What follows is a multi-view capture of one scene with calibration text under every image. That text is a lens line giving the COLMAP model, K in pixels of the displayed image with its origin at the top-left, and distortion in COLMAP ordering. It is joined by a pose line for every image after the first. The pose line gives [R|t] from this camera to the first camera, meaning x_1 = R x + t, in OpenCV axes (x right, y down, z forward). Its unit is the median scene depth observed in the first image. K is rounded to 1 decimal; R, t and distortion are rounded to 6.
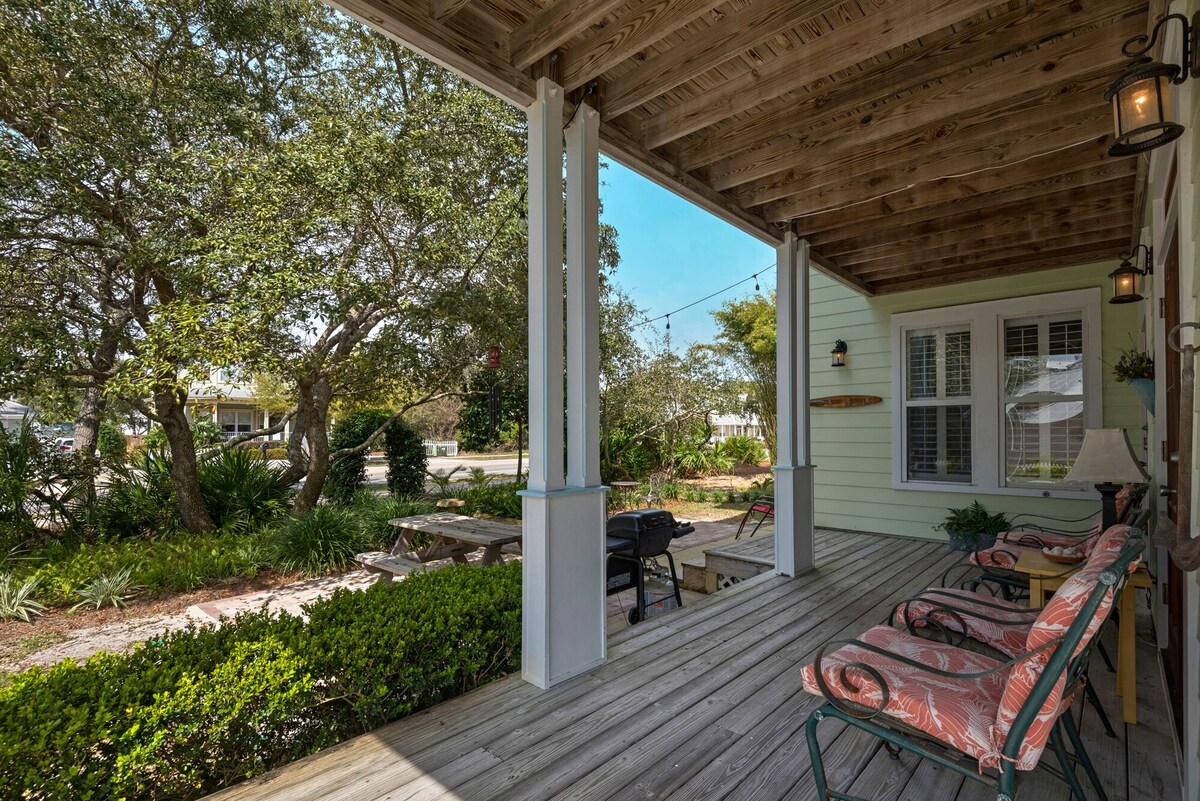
lens RADIAL K [[592.1, 0, 597.4], [0, 592.1, 433.4], [0, 0, 1]] dist [-0.001199, -0.000396]
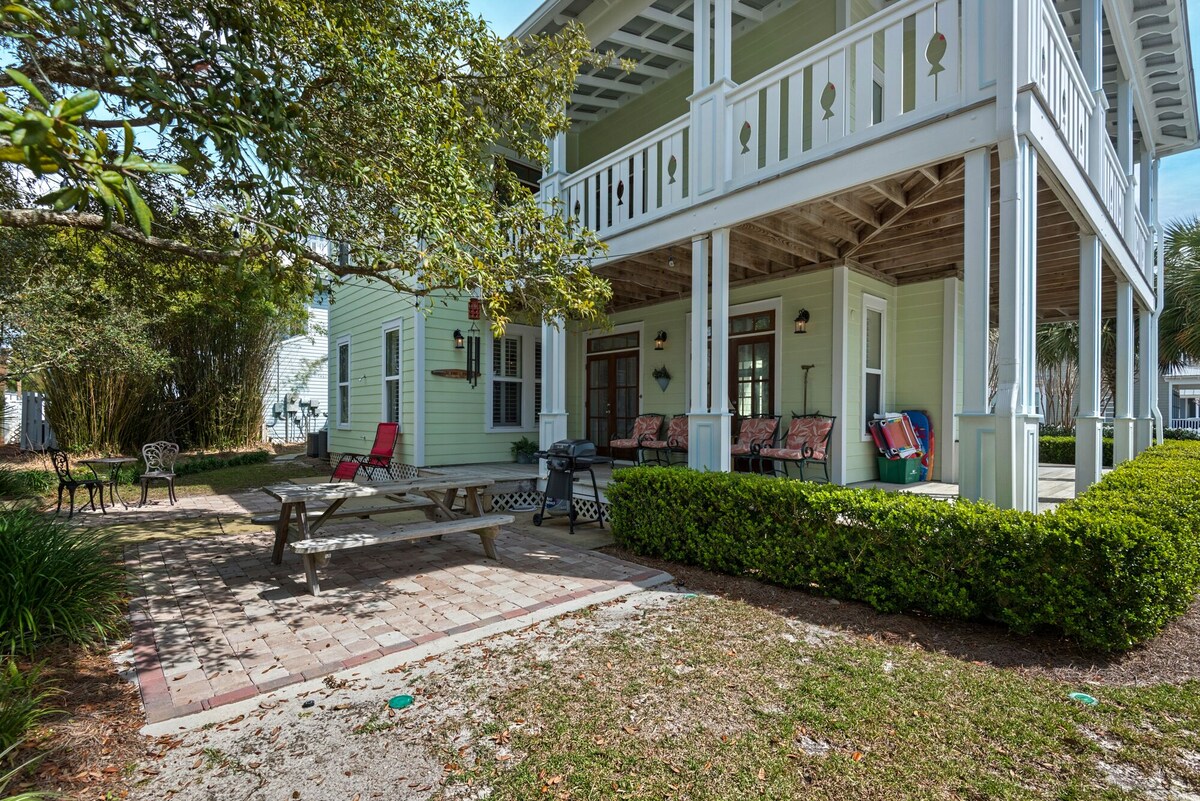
lens RADIAL K [[579.9, 0, 600.3], [0, 579.9, 411.6], [0, 0, 1]] dist [-0.001253, -0.000435]
pose [[0.106205, 0.001713, 0.994343, -1.018137], [-0.006848, 0.999976, -0.000992, 0.038603], [-0.994321, -0.006704, 0.106214, 0.559361]]
